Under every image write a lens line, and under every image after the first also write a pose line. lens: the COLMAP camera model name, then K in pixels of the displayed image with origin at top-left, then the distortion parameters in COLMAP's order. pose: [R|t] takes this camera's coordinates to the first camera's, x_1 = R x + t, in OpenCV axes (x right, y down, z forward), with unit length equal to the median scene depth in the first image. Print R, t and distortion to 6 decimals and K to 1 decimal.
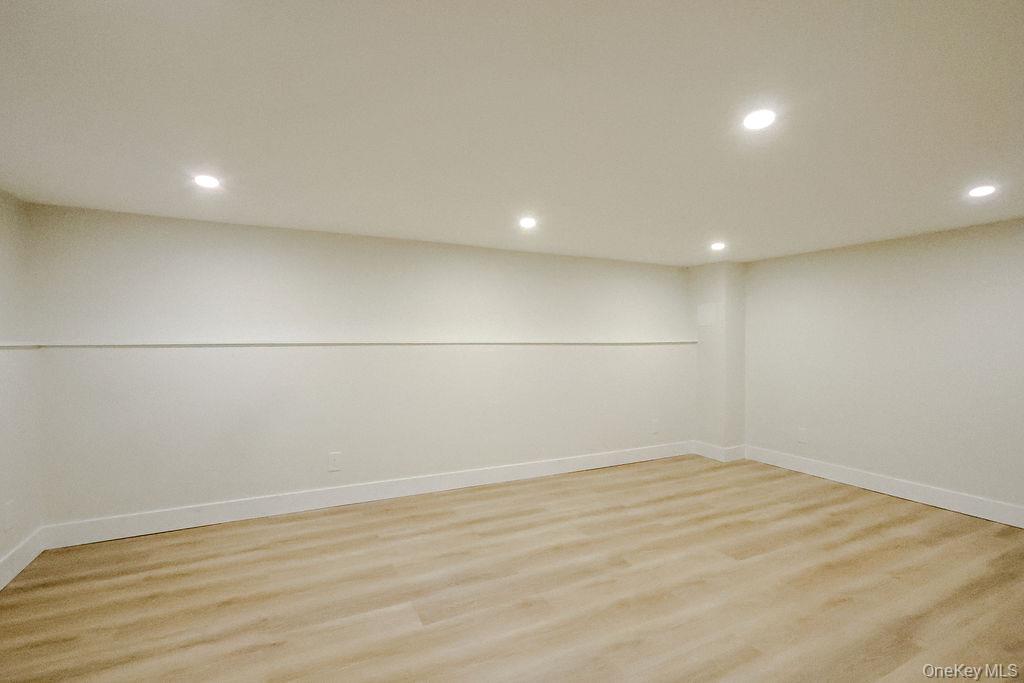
lens RADIAL K [[474.4, 0, 514.7], [0, 474.4, 342.5], [0, 0, 1]] dist [-0.001232, 0.000705]
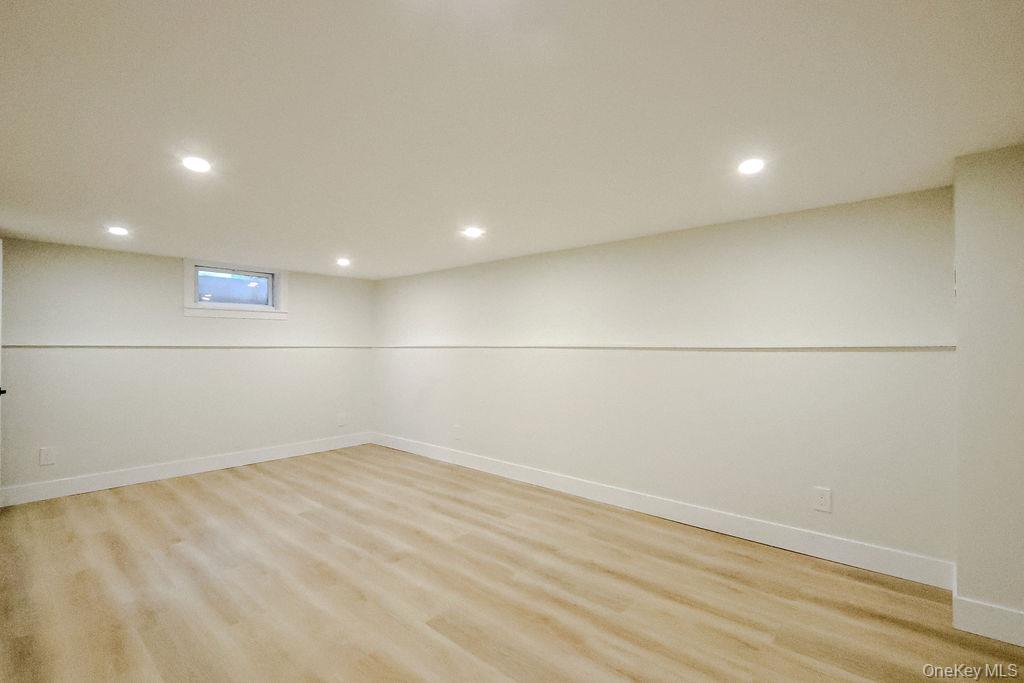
lens RADIAL K [[474.4, 0, 514.7], [0, 474.4, 342.5], [0, 0, 1]] dist [-0.001232, 0.000705]
pose [[0.356542, -0.006796, -0.934255, 1.063698], [-0.004911, 0.999946, -0.009148, 0.001789], [0.934267, 0.007850, 0.356489, 0.720925]]
